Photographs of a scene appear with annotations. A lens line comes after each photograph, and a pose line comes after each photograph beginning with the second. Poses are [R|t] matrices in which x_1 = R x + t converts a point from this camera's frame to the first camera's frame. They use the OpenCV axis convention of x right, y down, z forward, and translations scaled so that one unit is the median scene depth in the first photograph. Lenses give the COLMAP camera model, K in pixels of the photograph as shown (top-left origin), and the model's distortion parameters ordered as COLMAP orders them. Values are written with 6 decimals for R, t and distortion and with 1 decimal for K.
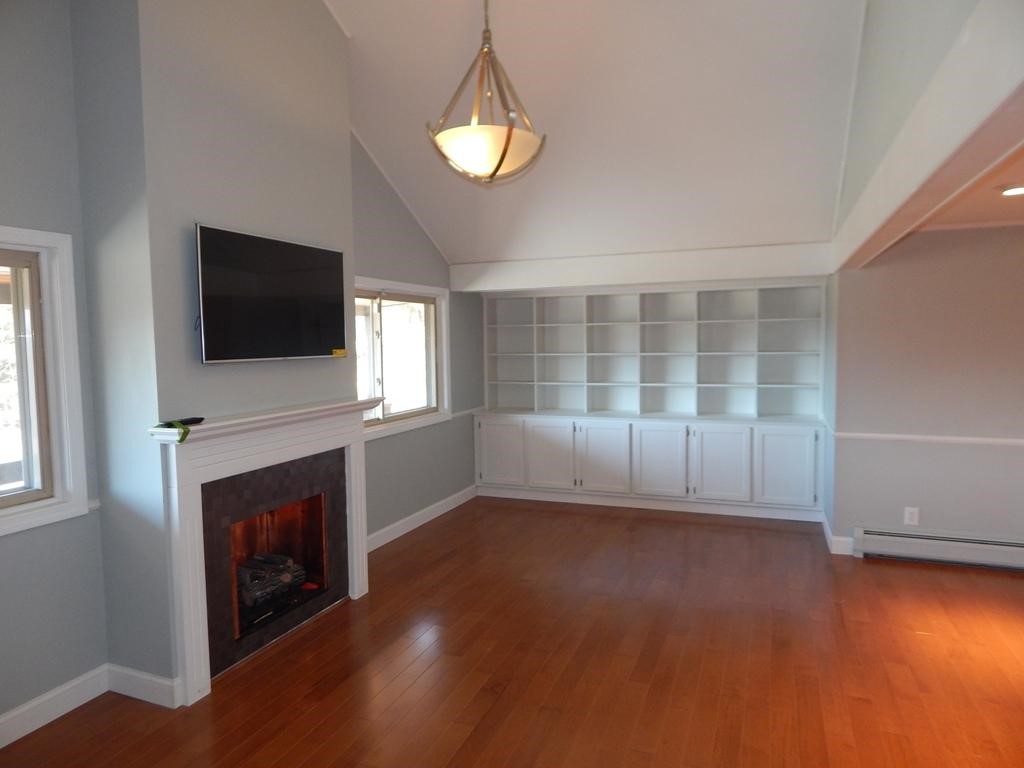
lens RADIAL K [[670.6, 0, 512.0], [0, 670.6, 384.0], [0, 0, 1]] dist [-0.000605, -0.001146]
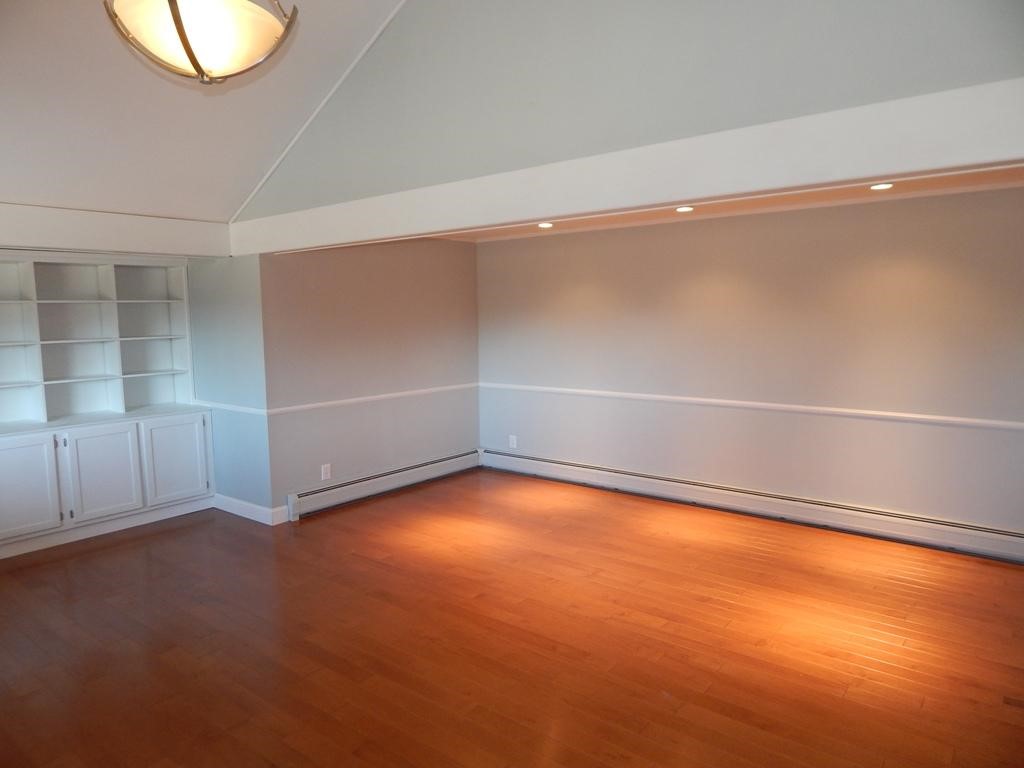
lens RADIAL K [[670.6, 0, 512.0], [0, 670.6, 384.0], [0, 0, 1]] dist [-0.000605, -0.001146]
pose [[0.304026, -0.094942, 0.947921, -0.348171], [0.079807, 0.994062, 0.073966, -0.013284], [-0.949315, 0.053163, 0.309798, 0.282644]]
